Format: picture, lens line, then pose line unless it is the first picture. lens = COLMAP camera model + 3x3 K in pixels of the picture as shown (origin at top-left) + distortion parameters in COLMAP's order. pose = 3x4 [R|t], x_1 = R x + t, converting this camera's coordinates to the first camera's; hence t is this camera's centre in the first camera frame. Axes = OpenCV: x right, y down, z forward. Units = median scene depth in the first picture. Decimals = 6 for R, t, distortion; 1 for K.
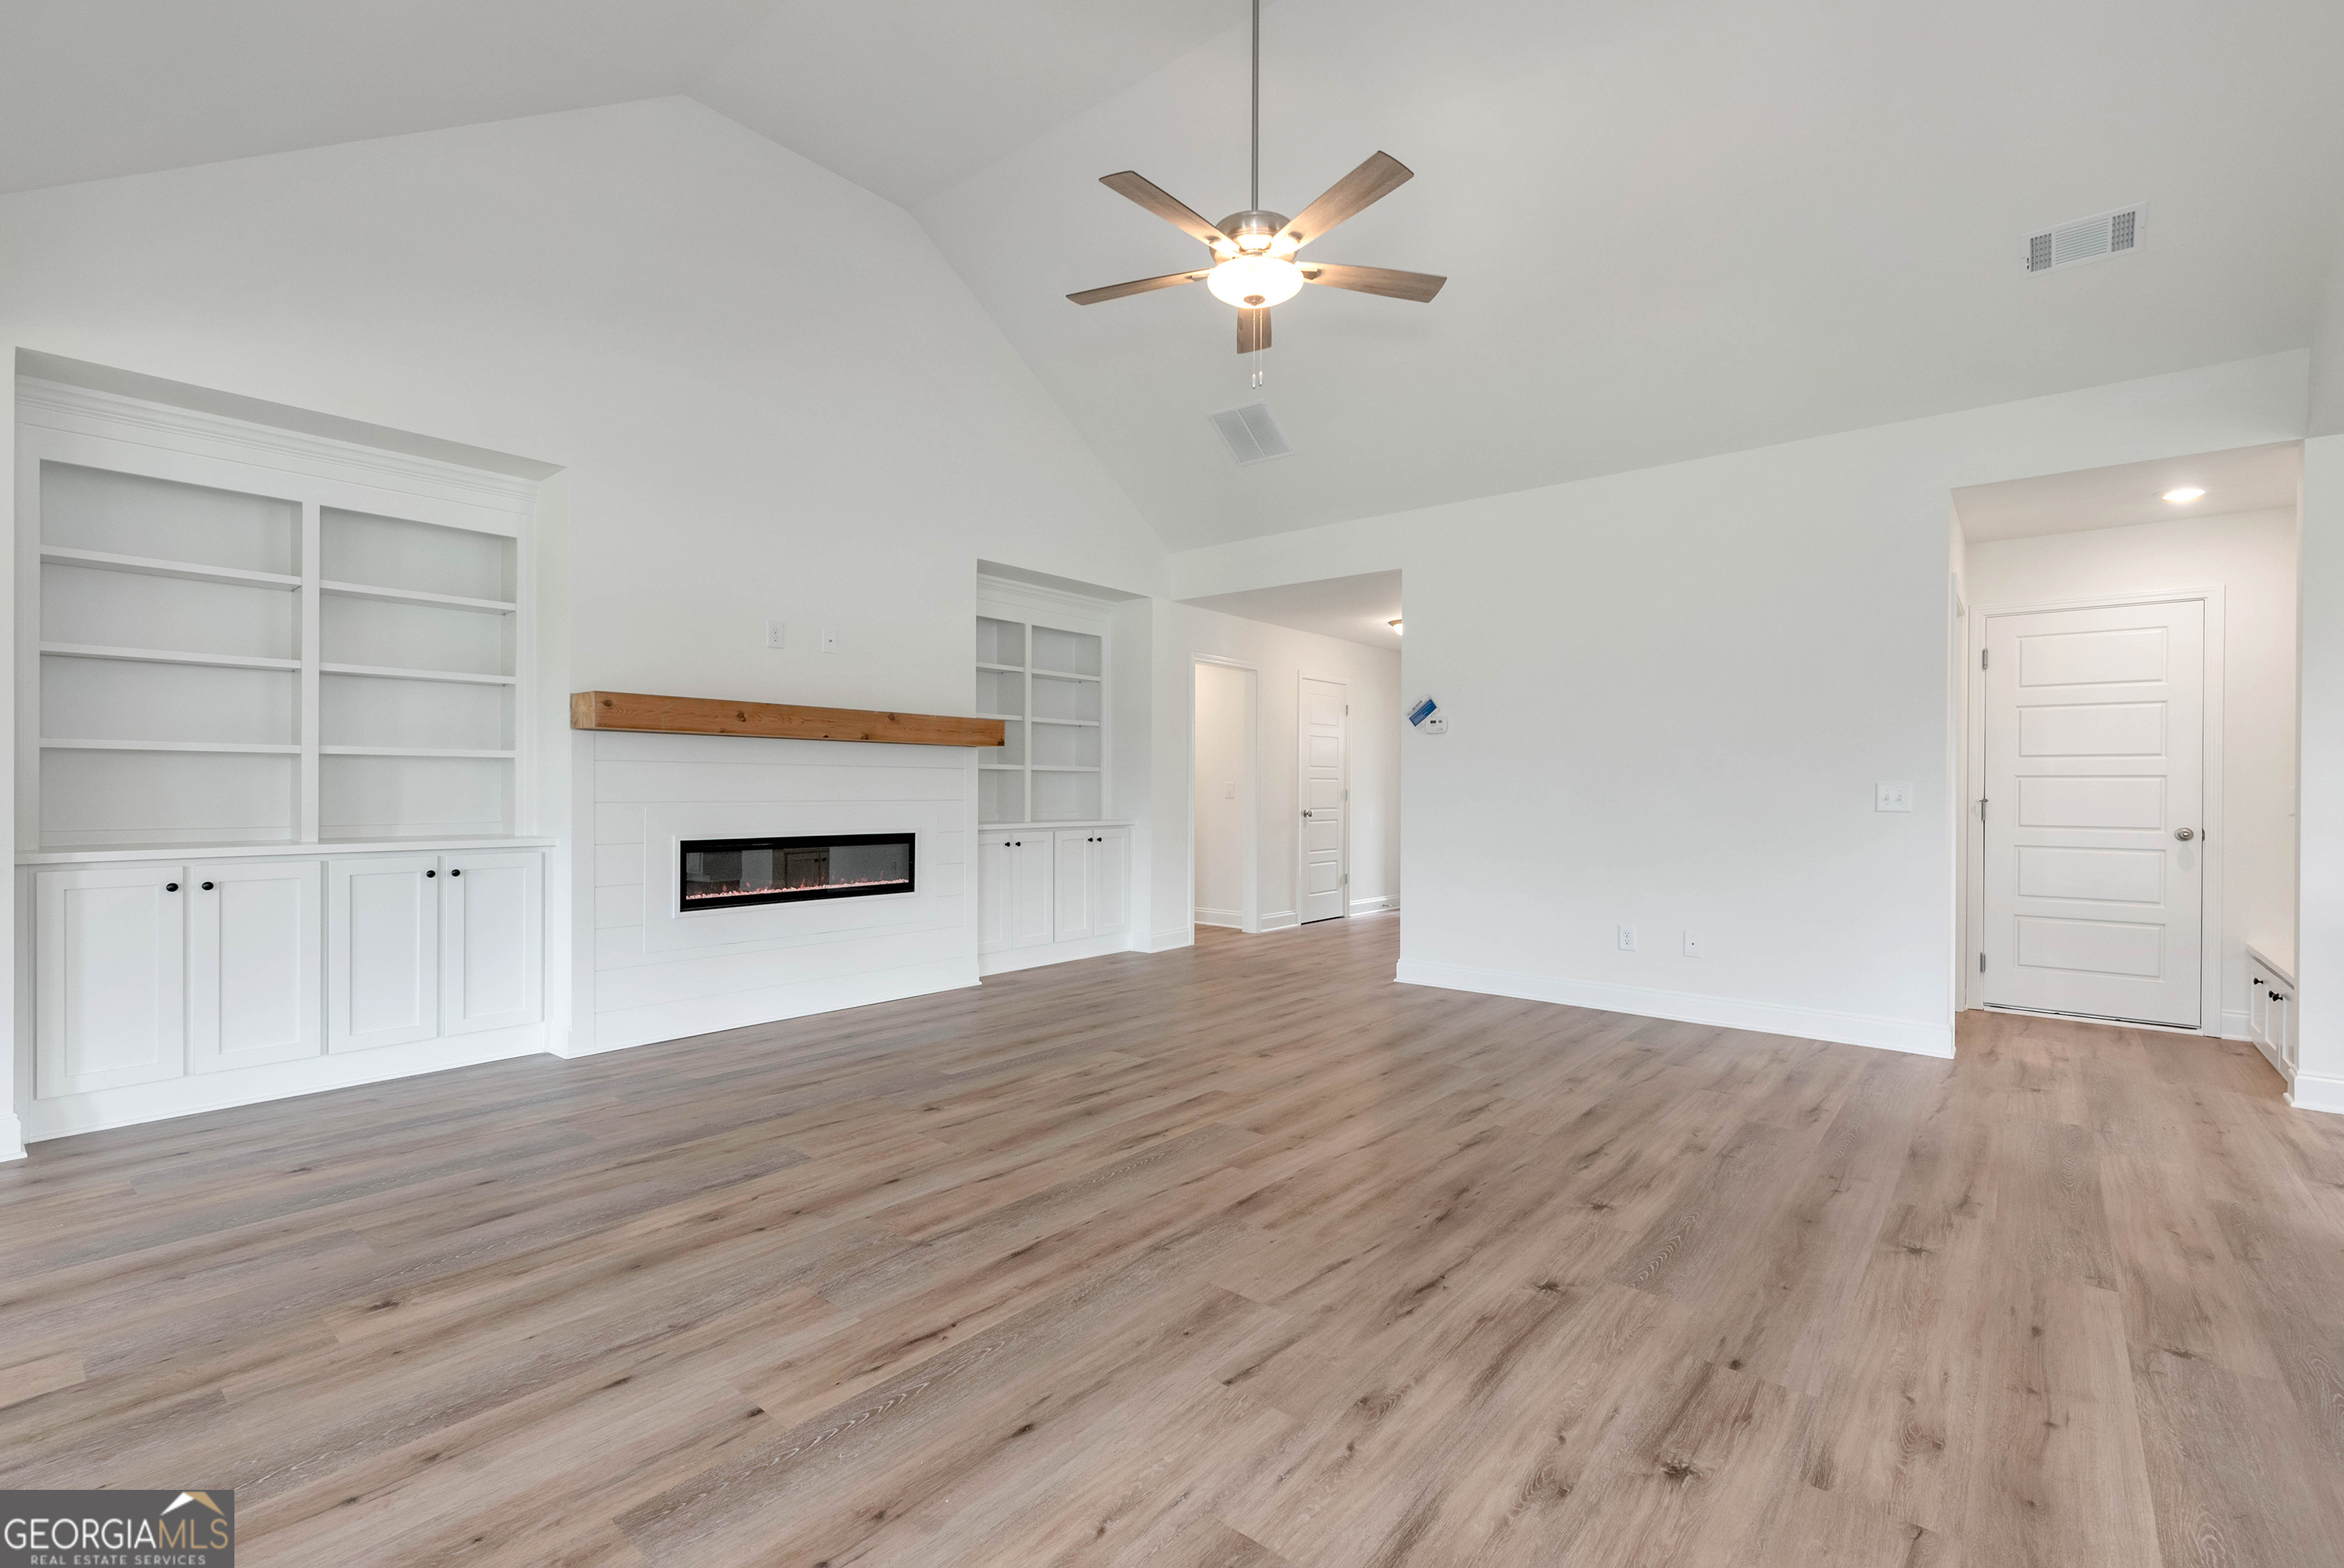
lens RADIAL K [[1049.0, 0, 1175.2], [0, 1049.0, 788.2], [0, 0, 1]] dist [-0.003459, -0.000319]
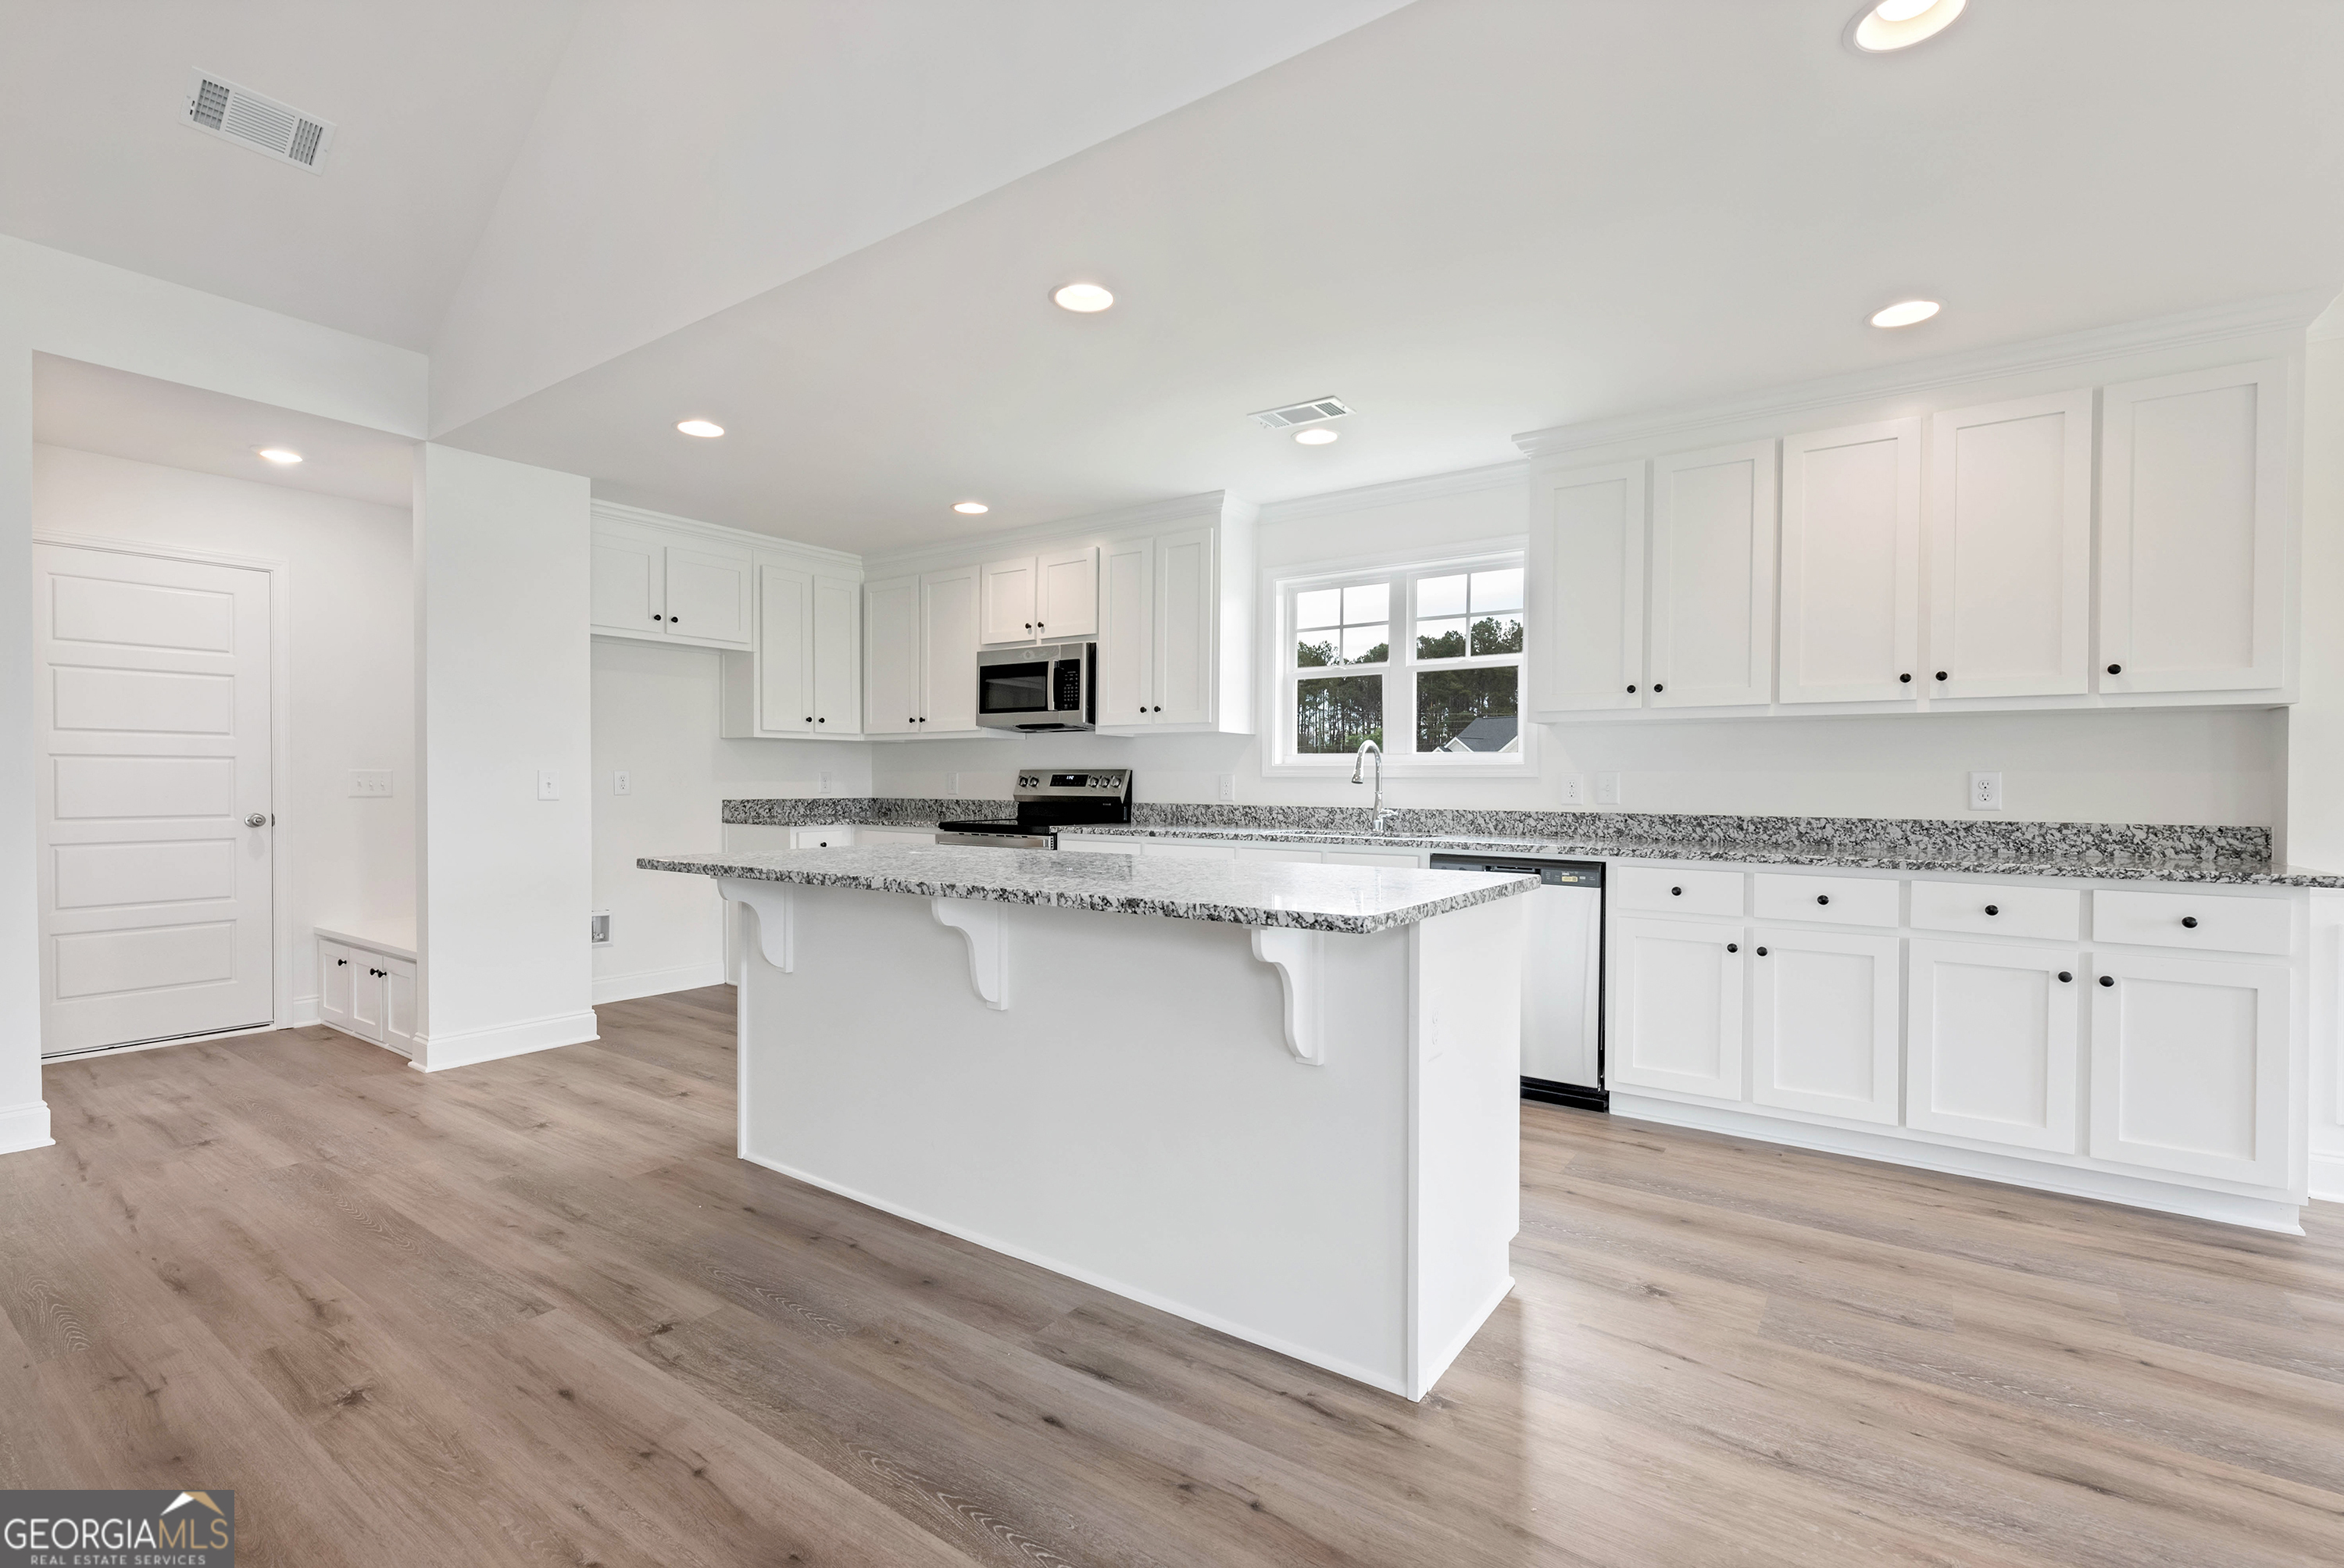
lens RADIAL K [[1049.0, 0, 1173.6], [0, 1049.0, 789.6], [0, 0, 1]] dist [-0.003459, -0.000319]
pose [[-0.092520, -0.014078, 0.995611, -0.058861], [-0.003012, 0.999899, 0.013859, 0.002025], [-0.995706, -0.001716, -0.092553, 0.413504]]
